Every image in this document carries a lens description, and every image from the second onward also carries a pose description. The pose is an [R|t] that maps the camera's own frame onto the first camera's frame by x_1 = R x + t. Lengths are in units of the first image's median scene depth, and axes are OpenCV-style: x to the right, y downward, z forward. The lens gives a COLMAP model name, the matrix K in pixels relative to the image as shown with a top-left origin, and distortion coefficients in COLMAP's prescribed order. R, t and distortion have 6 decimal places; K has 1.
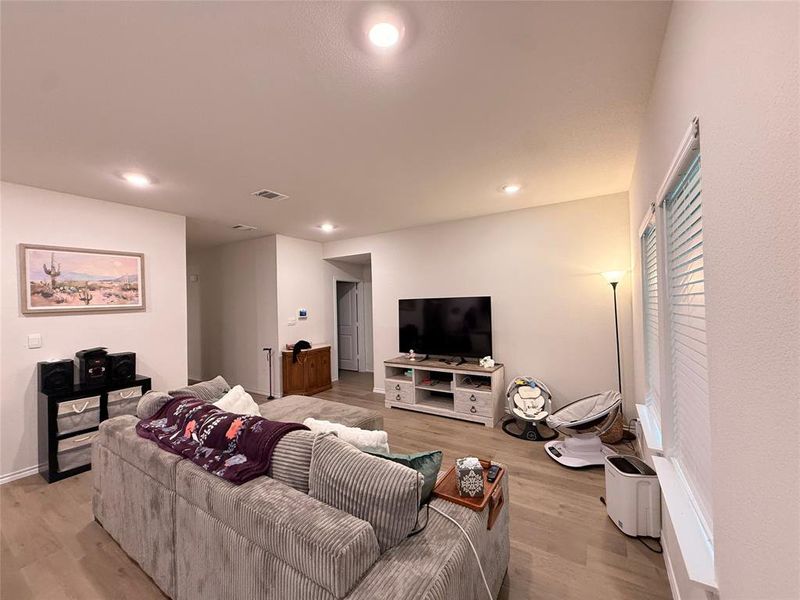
lens RADIAL K [[319.3, 0, 399.1], [0, 319.3, 298.2], [0, 0, 1]] dist [0.000625, -0.000022]
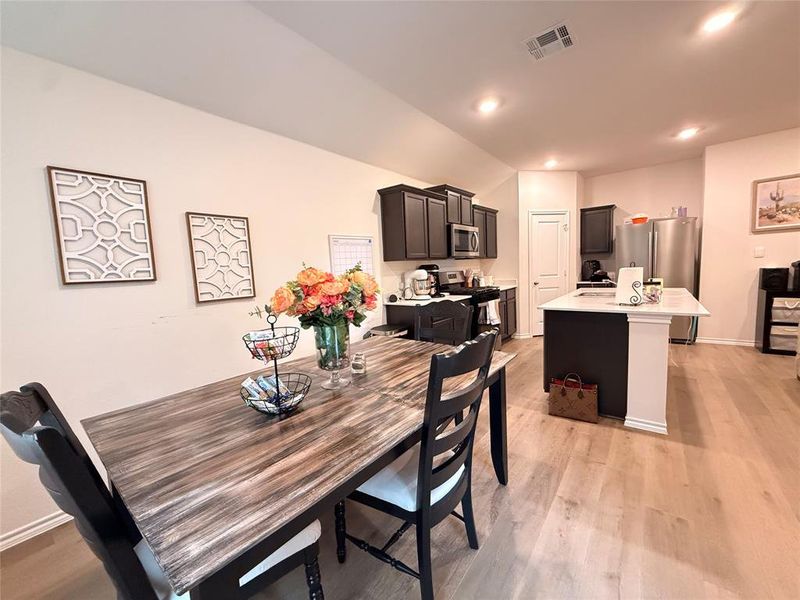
lens RADIAL K [[319.3, 0, 399.1], [0, 319.3, 298.2], [0, 0, 1]] dist [0.000625, -0.000022]
pose [[-0.108278, 0.124982, -0.986233, 0.395727], [0.058585, 0.991144, 0.119173, 0.075954], [0.992393, -0.044875, -0.114641, -0.377018]]
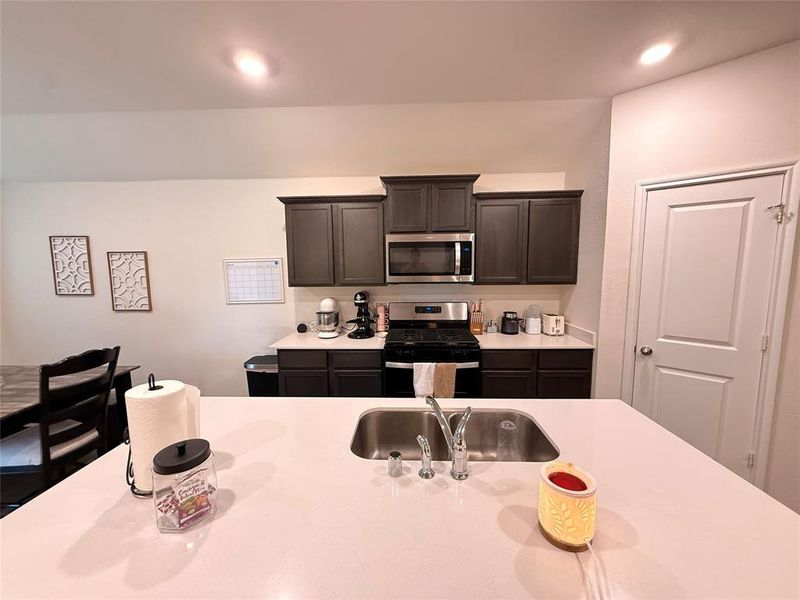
lens RADIAL K [[319.3, 0, 399.1], [0, 319.3, 298.2], [0, 0, 1]] dist [0.000625, -0.000022]
pose [[-0.867774, 0.088587, -0.489000, -0.524204], [0.038180, 0.992960, 0.112131, 0.019556], [0.495491, 0.078635, -0.865046, 0.477721]]
